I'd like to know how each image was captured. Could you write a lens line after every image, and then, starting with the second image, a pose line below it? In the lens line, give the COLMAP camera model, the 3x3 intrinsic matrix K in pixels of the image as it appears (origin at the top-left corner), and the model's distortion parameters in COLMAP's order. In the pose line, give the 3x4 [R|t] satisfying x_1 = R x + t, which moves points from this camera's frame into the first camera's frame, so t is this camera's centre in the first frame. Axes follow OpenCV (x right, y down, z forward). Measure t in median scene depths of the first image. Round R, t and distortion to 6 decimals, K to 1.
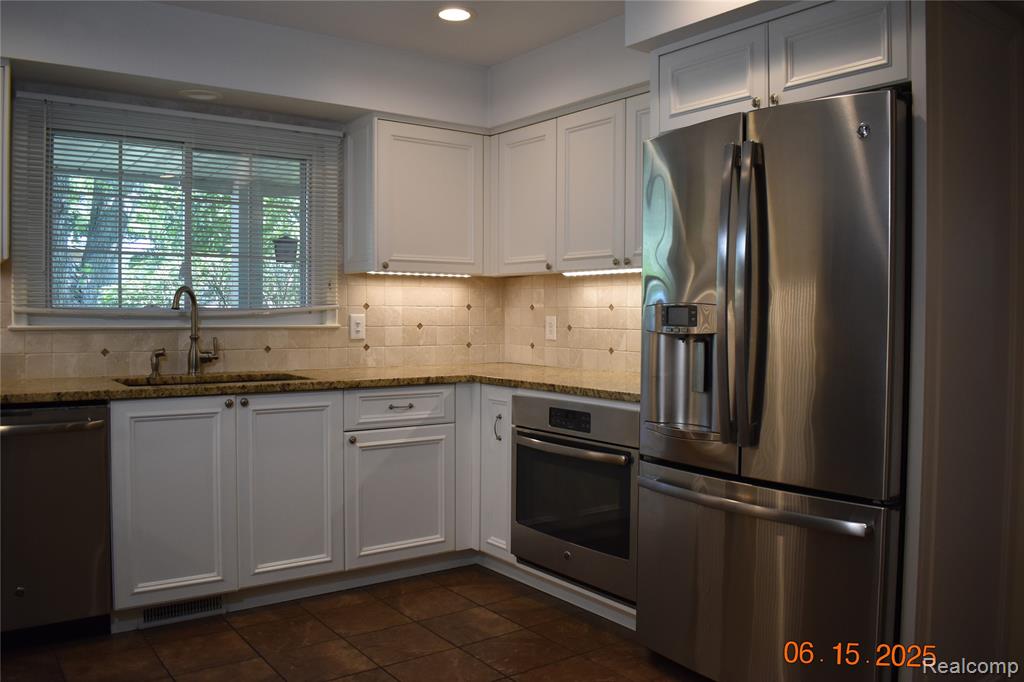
lens RADIAL K [[837.0, 0, 512.0], [0, 837.0, 341.0], [0, 0, 1]] dist [-0.088965, 0.002699]
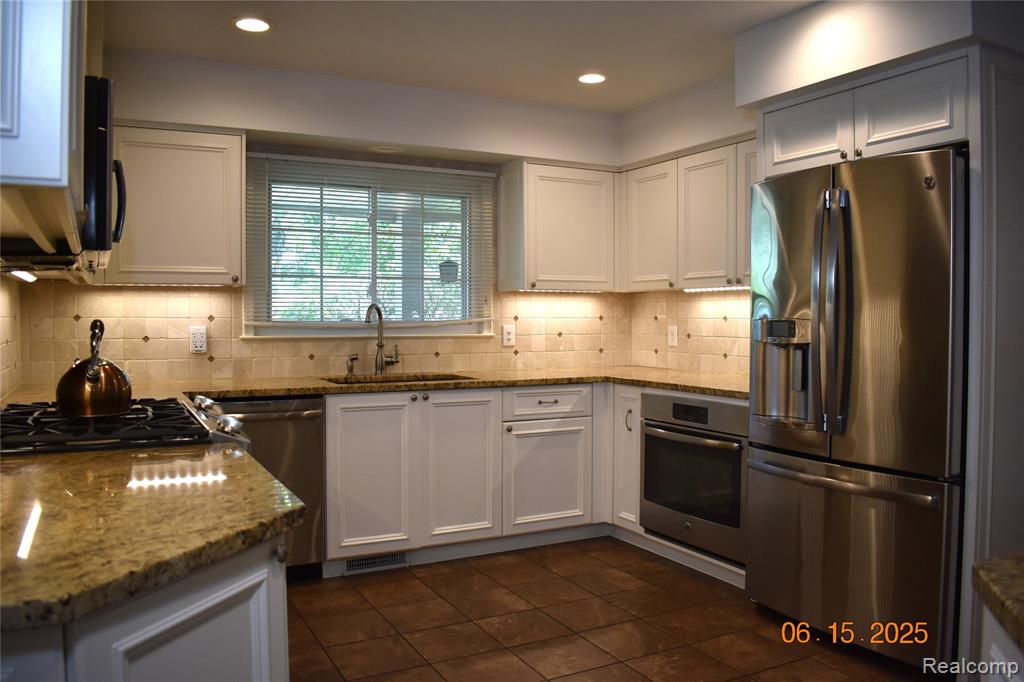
lens RADIAL K [[802.8, 0, 512.0], [0, 802.8, 341.0], [0, 0, 1]] dist [-0.094687, 0.003898]
pose [[0.989701, -0.001135, -0.143148, -0.018853], [0.000587, 0.999992, -0.003867, -0.005673], [0.143151, 0.003743, 0.989694, -0.164247]]
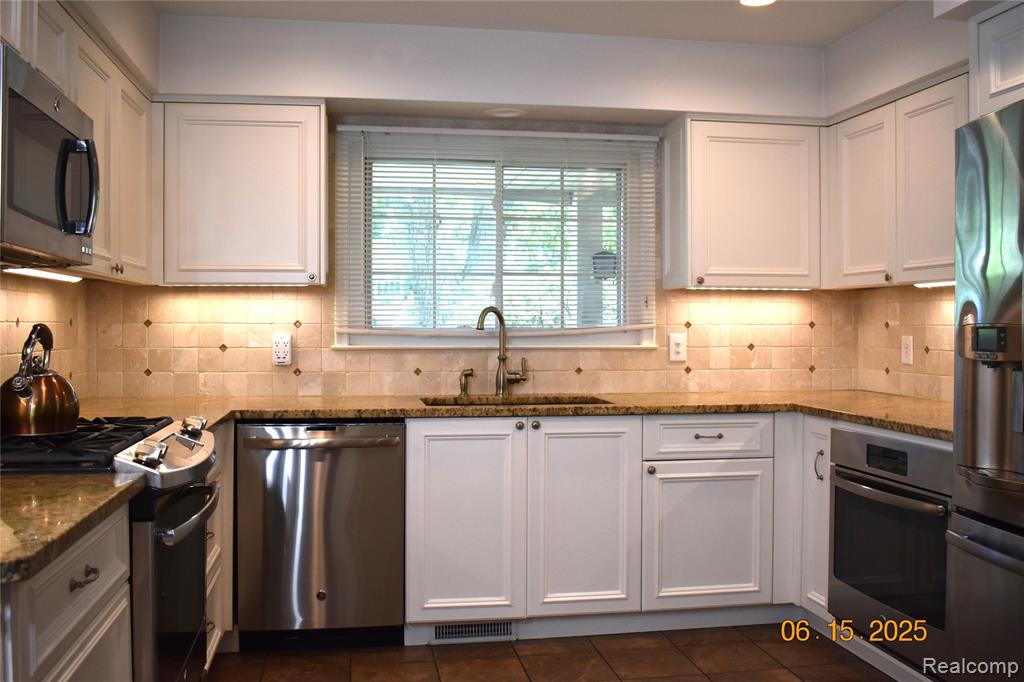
lens RADIAL K [[977.7, 0, 512.0], [0, 977.7, 341.0], [0, 0, 1]] dist [-0.079810, -0.003735]
pose [[0.896965, 0.001638, -0.442100, 0.147905], [-0.010014, 0.999812, -0.016613, -0.005470], [0.441989, 0.019329, 0.896812, -0.044693]]
